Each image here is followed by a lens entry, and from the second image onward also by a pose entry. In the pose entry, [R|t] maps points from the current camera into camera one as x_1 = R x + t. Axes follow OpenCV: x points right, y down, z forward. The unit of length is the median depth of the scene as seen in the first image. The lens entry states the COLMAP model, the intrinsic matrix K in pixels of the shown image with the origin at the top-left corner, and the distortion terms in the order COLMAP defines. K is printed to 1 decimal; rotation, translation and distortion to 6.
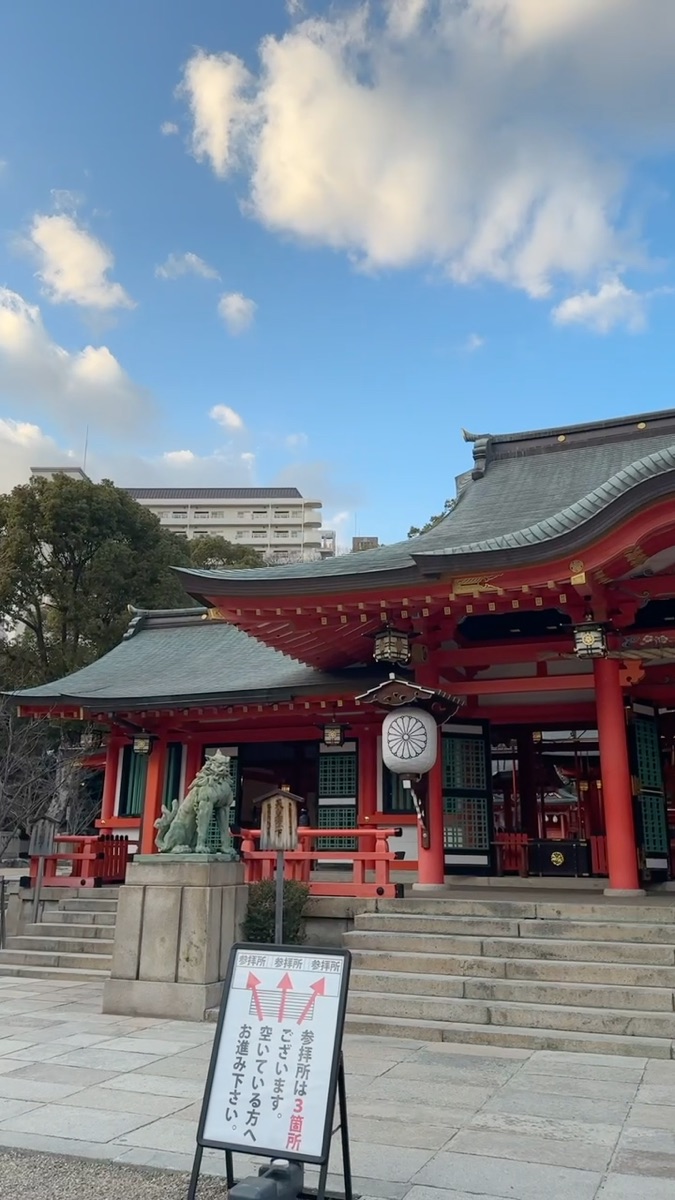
lens RADIAL K [[905.9, 0, 345.0], [0, 905.9, 591.4], [0, 0, 1]] dist [0.156978, -0.247335]
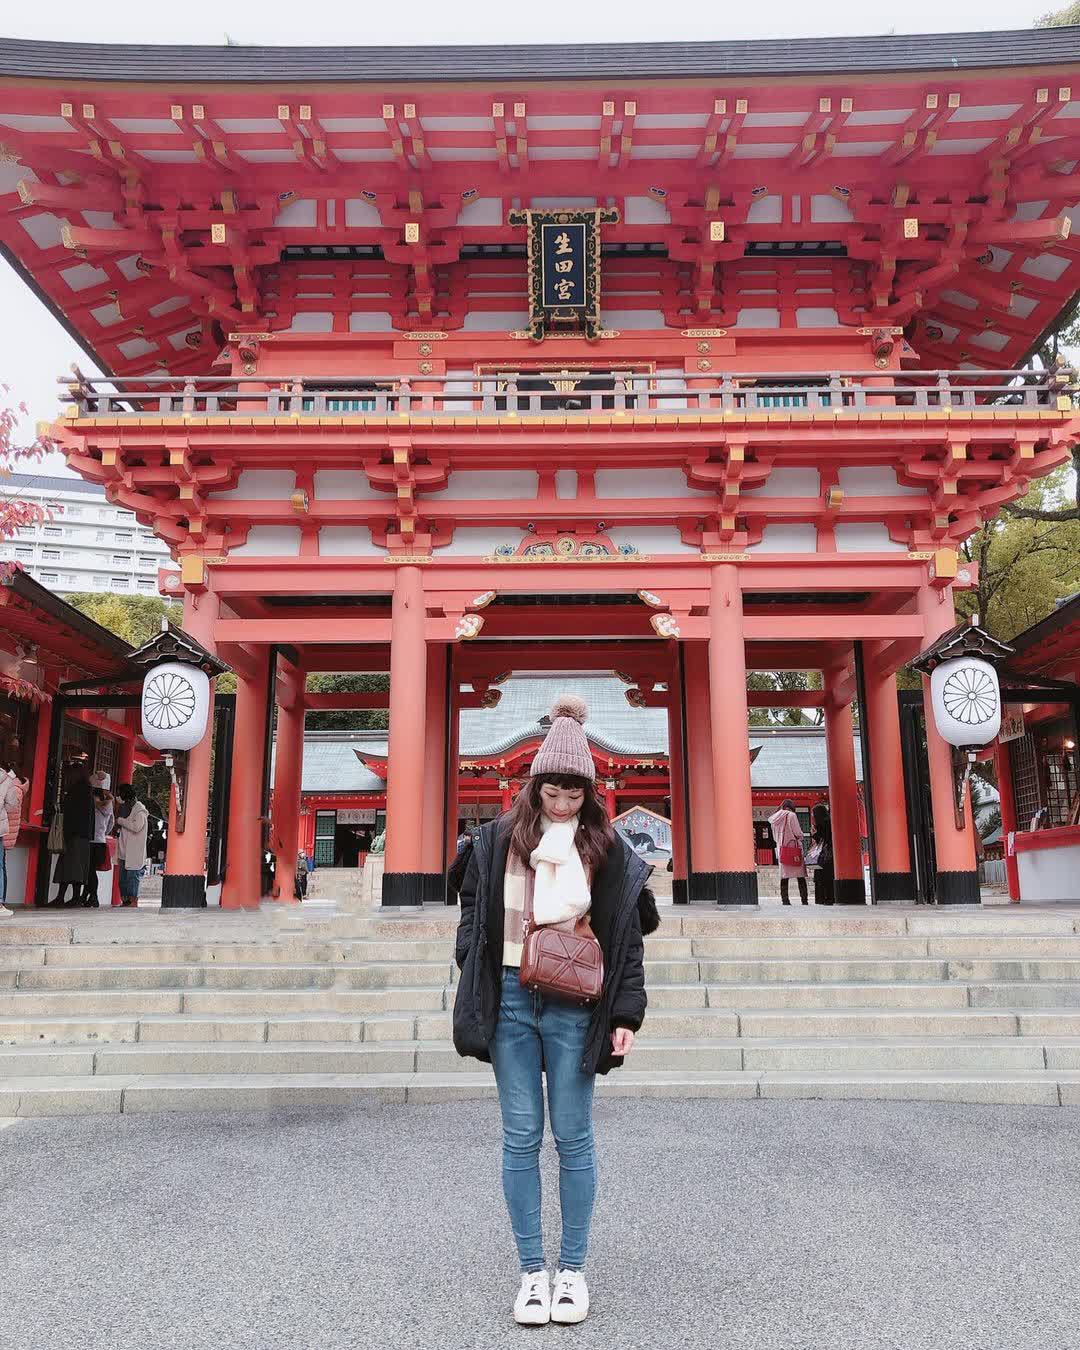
lens RADIAL K [[1166.7, 0, 541.1], [0, 1166.7, 628.9], [0, 0, 1]] dist [0.083135, -0.175552]
pose [[0.942505, 0.062489, 0.328298, -0.804677], [-0.080992, 0.995788, 0.042979, -0.556739], [-0.324230, -0.067097, 0.943596, -2.321514]]
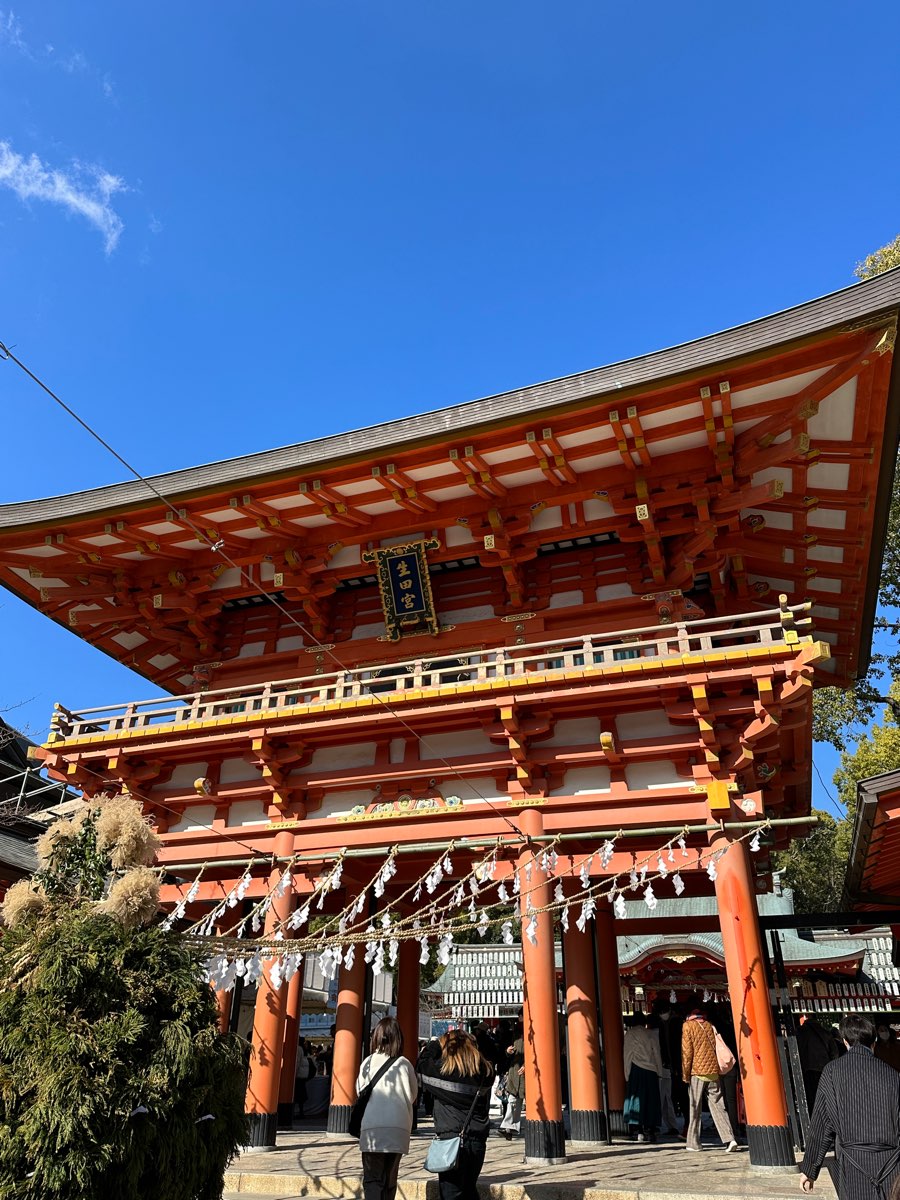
lens RADIAL K [[837.0, 0, 456.1], [0, 837.0, 598.2], [0, 0, 1]] dist [0.089339, -0.115327]
pose [[0.999925, 0.005249, 0.011107, -0.435020], [-0.002544, 0.973003, -0.230780, -0.590084], [-0.012019, 0.230734, 0.972943, -2.278468]]
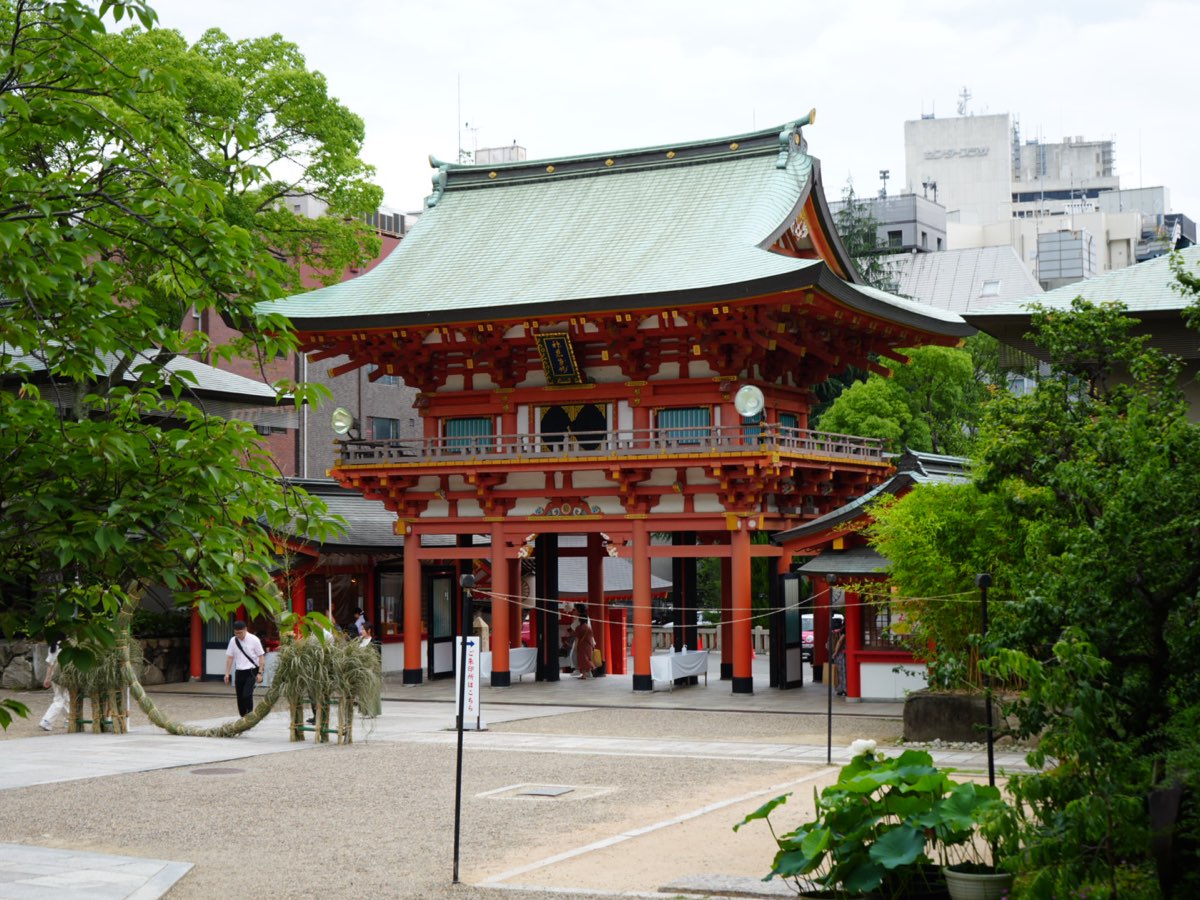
lens RADIAL K [[1836.1, 0, 600.0], [0, 1836.1, 450.0], [0, 0, 1]] dist [-0.021361, -0.013883]
pose [[0.991001, -0.026618, -0.131182, -0.039885], [0.056545, 0.971541, 0.230025, -1.340547], [0.121326, -0.235372, 0.964303, -4.194556]]
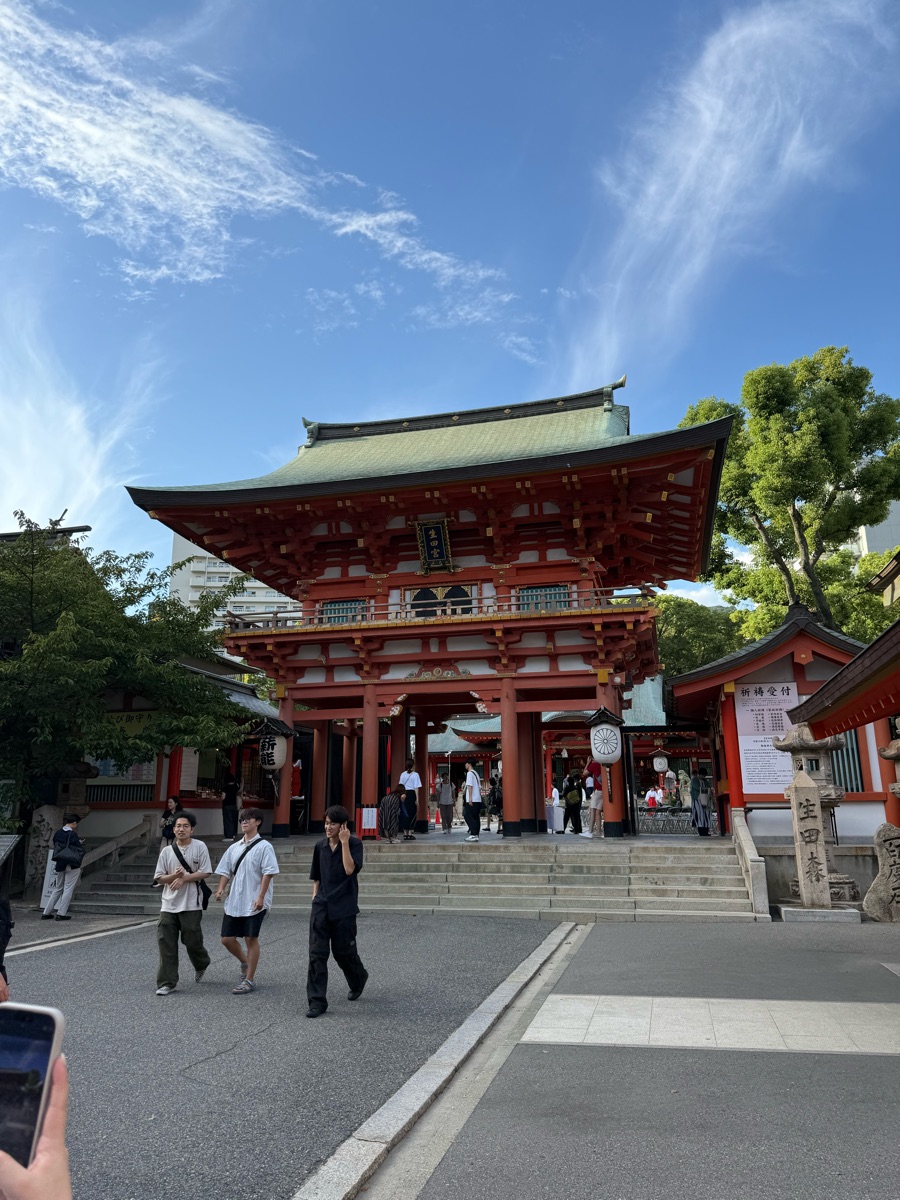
lens RADIAL K [[823.1, 0, 450.0], [0, 823.1, 600.0], [0, 0, 1]] dist [0.145837, -0.251901]
pose [[0.994732, 0.008926, 0.102118, -0.607761], [-0.012314, 0.999393, 0.032596, -0.764723], [-0.101765, -0.033682, 0.994238, -2.911911]]
